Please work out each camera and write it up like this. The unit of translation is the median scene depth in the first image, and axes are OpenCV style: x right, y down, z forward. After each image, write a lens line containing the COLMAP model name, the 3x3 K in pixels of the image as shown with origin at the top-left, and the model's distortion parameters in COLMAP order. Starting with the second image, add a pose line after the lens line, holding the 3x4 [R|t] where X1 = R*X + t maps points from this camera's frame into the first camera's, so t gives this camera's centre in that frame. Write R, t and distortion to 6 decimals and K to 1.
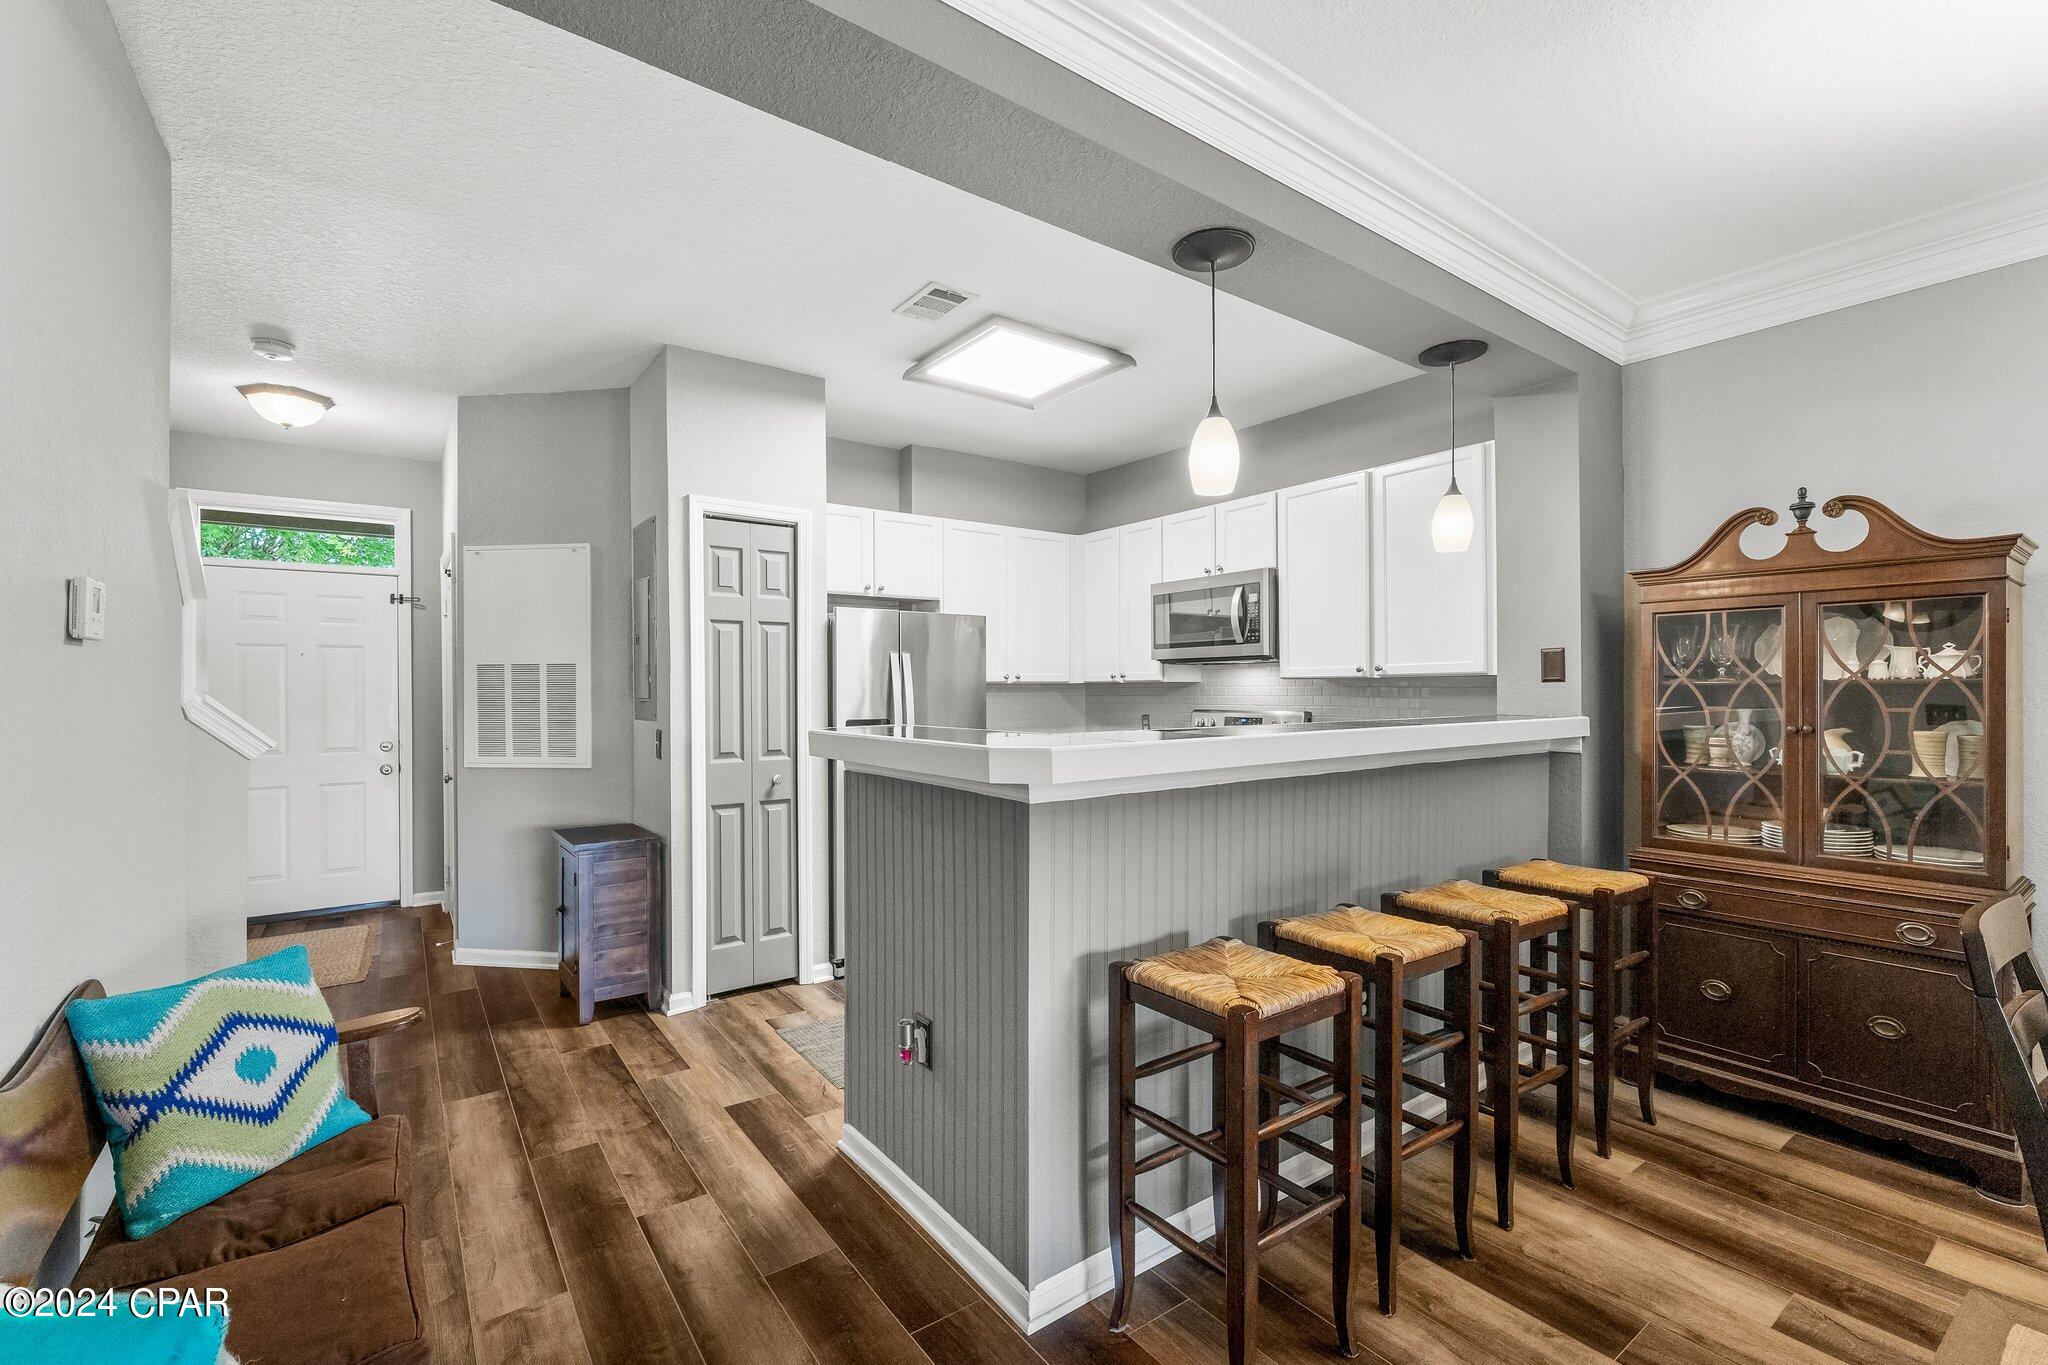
lens RADIAL K [[889.0, 0, 1018.3], [0, 889.0, 692.1], [0, 0, 1]] dist [-0.004101, 0.000633]
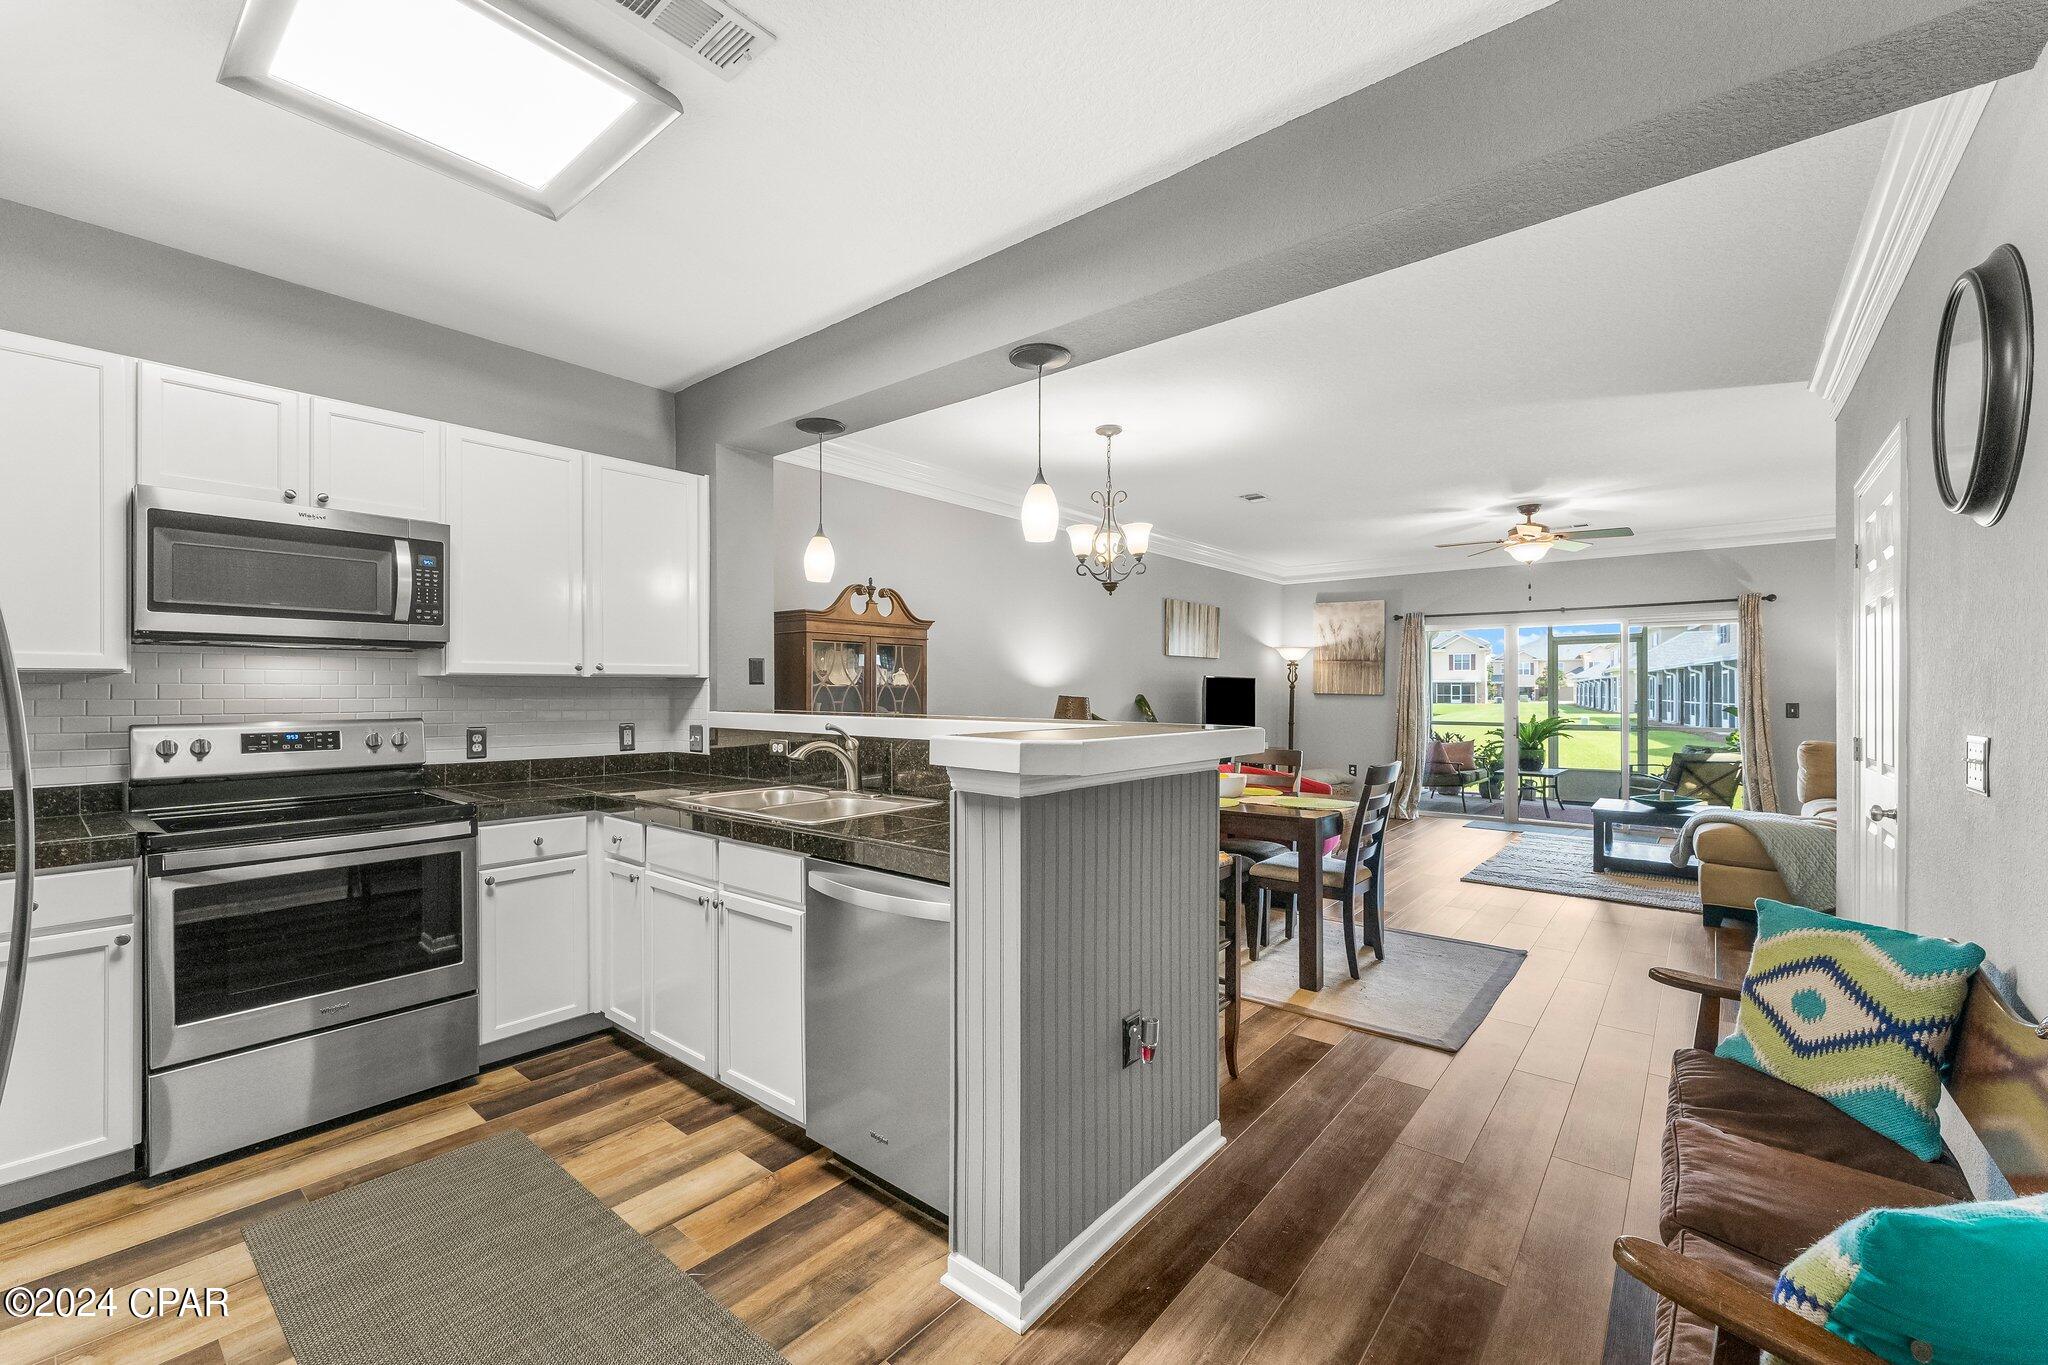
lens RADIAL K [[837.3, 0, 1017.2], [0, 837.3, 689.5], [0, 0, 1]] dist [0.000606, -0.001802]
pose [[-0.254929, 0.004433, 0.966950, -0.824885], [0.002218, 0.999990, -0.004000, 0.002409], [-0.966957, 0.001125, -0.254936, 1.140240]]
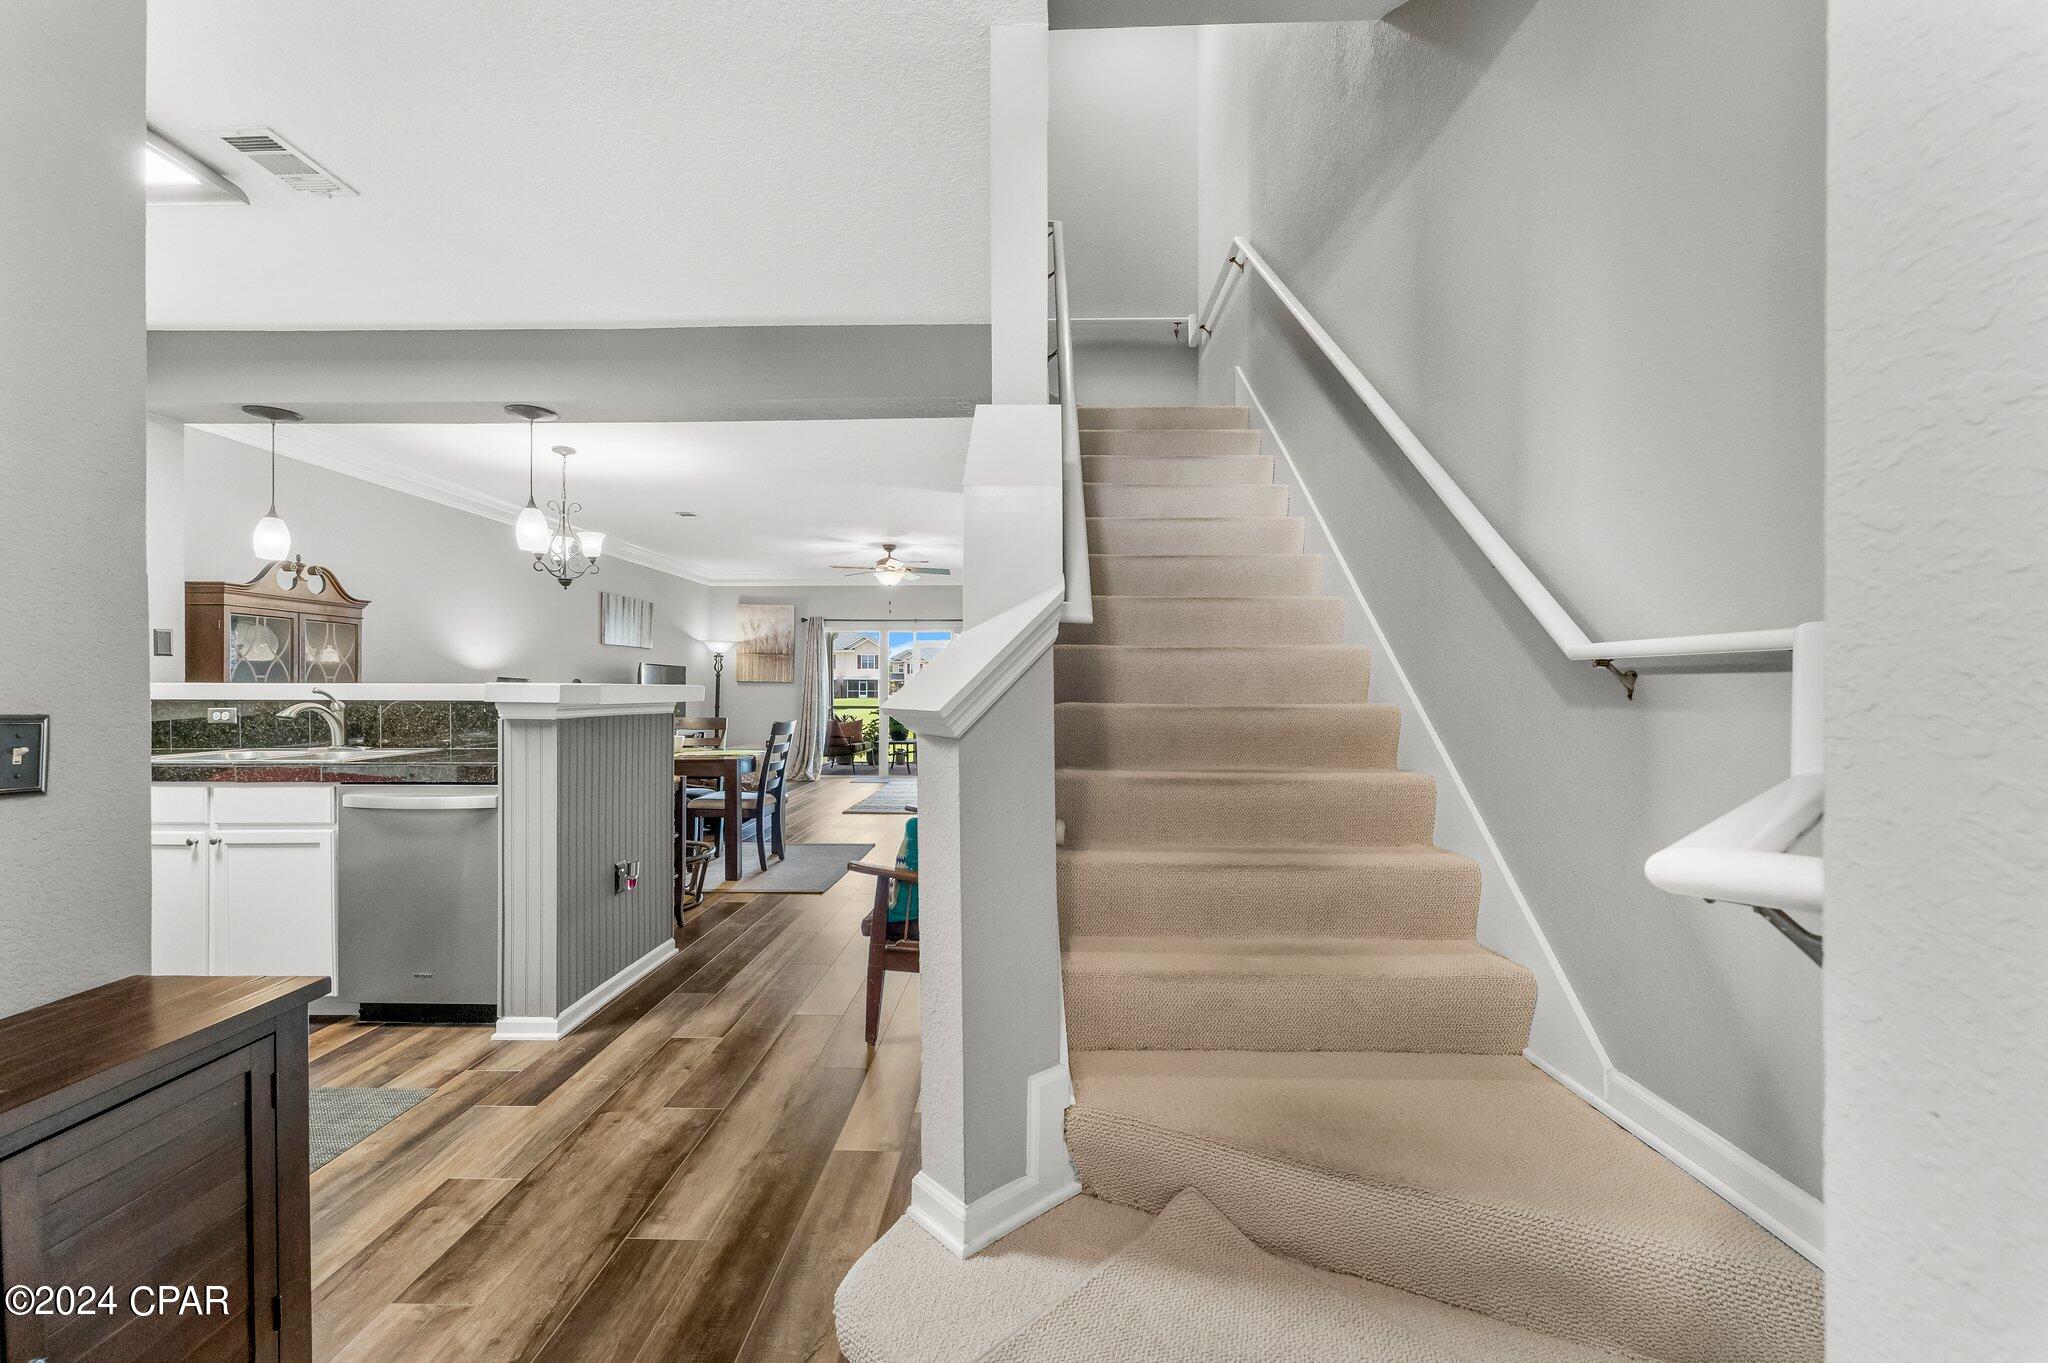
lens RADIAL K [[836.7, 0, 1023.7], [0, 836.7, 687.4], [0, 0, 1]] dist [0.003157, 0.000263]
pose [[-0.800131, 0.003235, 0.599816, -1.326543], [0.002812, 0.999995, -0.001641, 0.047340], [-0.599819, 0.000374, -0.800136, 1.477350]]
